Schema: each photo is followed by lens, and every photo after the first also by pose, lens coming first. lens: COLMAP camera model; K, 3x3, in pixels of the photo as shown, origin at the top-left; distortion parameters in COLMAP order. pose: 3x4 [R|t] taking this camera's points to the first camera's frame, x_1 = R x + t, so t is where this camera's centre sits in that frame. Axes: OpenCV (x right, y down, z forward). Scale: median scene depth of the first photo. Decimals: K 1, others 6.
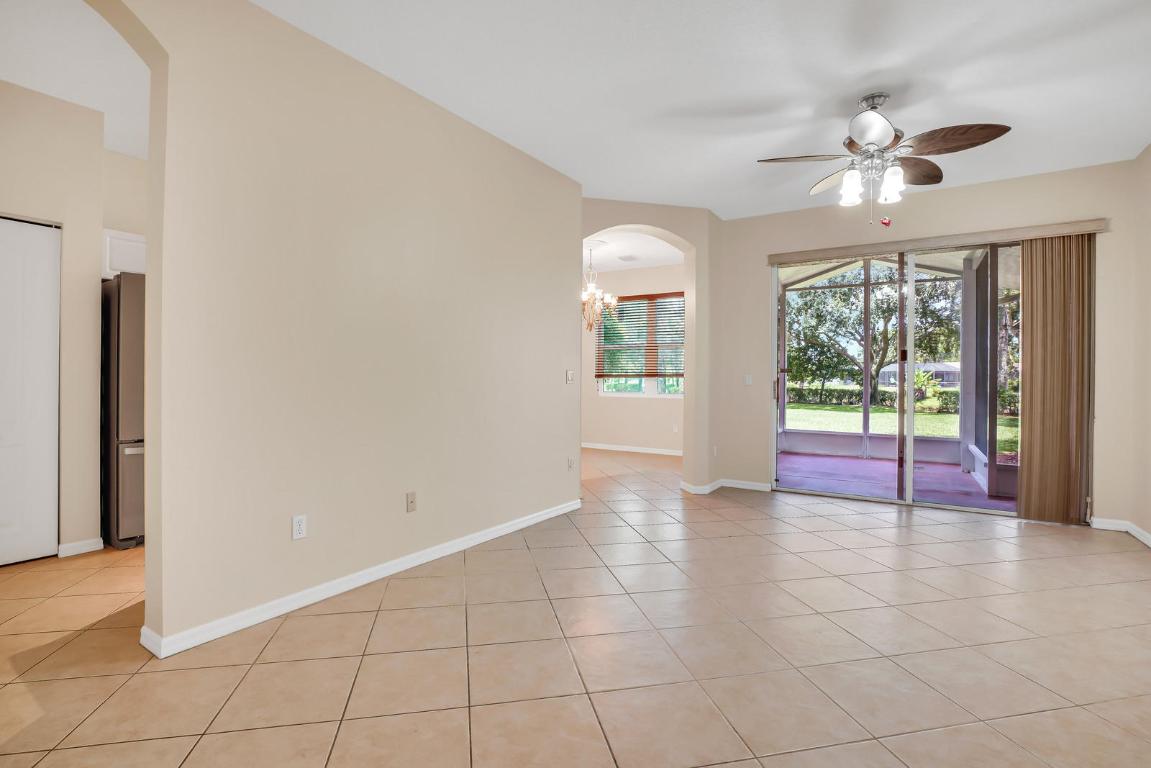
lens RADIAL K [[542.0, 0, 568.8], [0, 542.0, 379.1], [0, 0, 1]] dist [-0.023063, -0.000026]
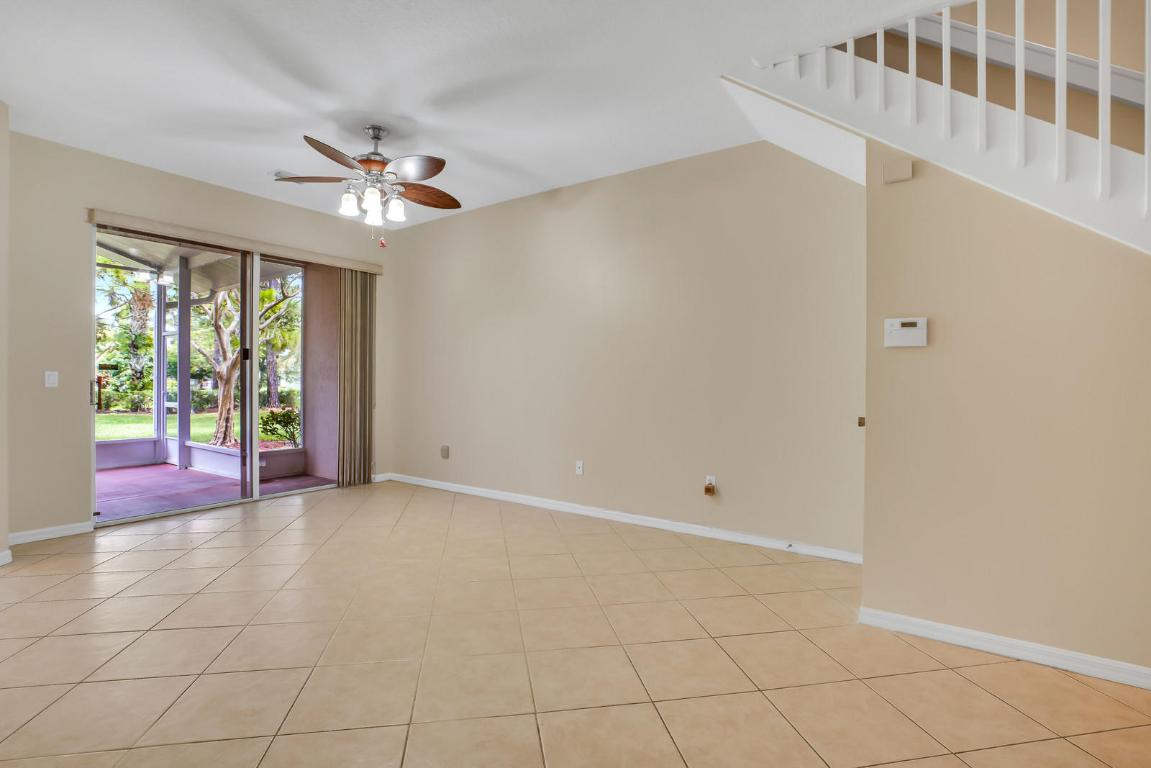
lens RADIAL K [[542.0, 0, 568.8], [0, 542.0, 379.1], [0, 0, 1]] dist [-0.023063, -0.000026]
pose [[0.035660, -0.007334, 0.999337, -0.302462], [-0.001565, 0.999971, 0.007394, -0.004468], [-0.999363, -0.001828, 0.035648, 0.303174]]
